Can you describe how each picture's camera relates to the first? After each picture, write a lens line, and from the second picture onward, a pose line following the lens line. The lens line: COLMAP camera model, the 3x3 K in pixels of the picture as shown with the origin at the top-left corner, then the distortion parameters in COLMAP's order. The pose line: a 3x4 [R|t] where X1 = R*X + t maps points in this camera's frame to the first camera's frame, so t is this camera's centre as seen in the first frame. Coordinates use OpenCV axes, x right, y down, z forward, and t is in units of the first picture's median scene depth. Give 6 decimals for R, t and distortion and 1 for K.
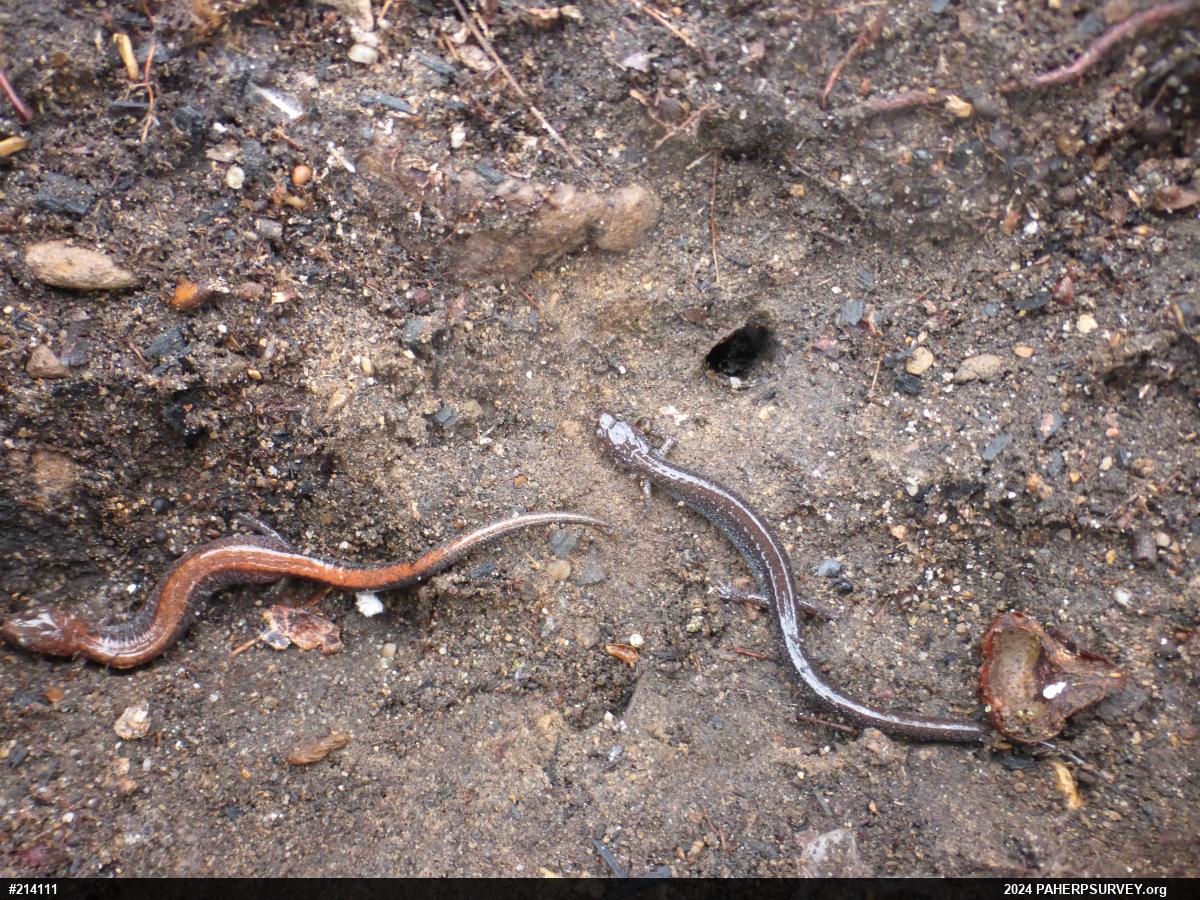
lens RADIAL K [[939.2, 0, 555.6], [0, 939.2, 455.5], [0, 0, 1]] dist [-0.029818, 0.094851]
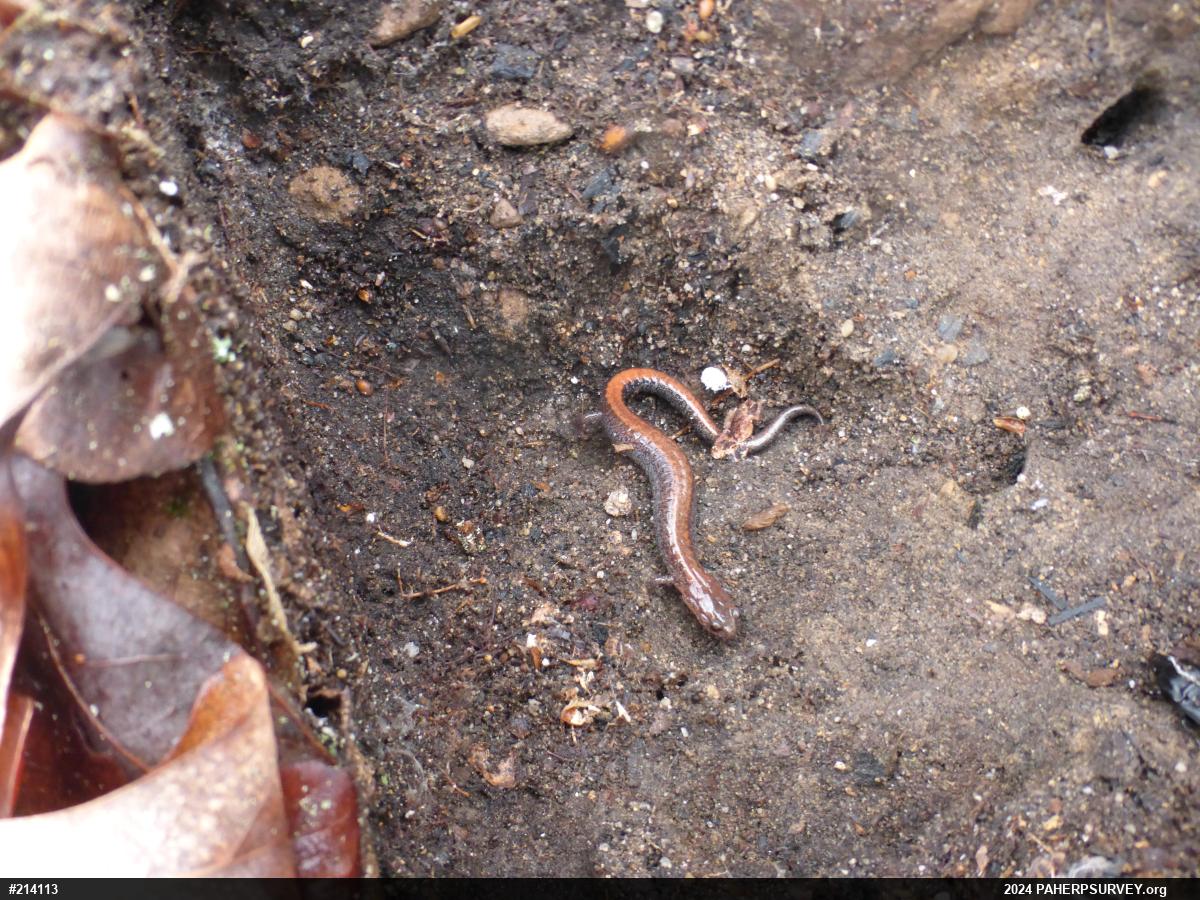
lens RADIAL K [[939.2, 0, 555.6], [0, 939.2, 455.5], [0, 0, 1]] dist [-0.029818, 0.094851]
pose [[0.975746, -0.061663, -0.210044, -0.234100], [0.102780, 0.976219, 0.190871, -0.019217], [0.193279, -0.207830, 0.958880, -0.170643]]
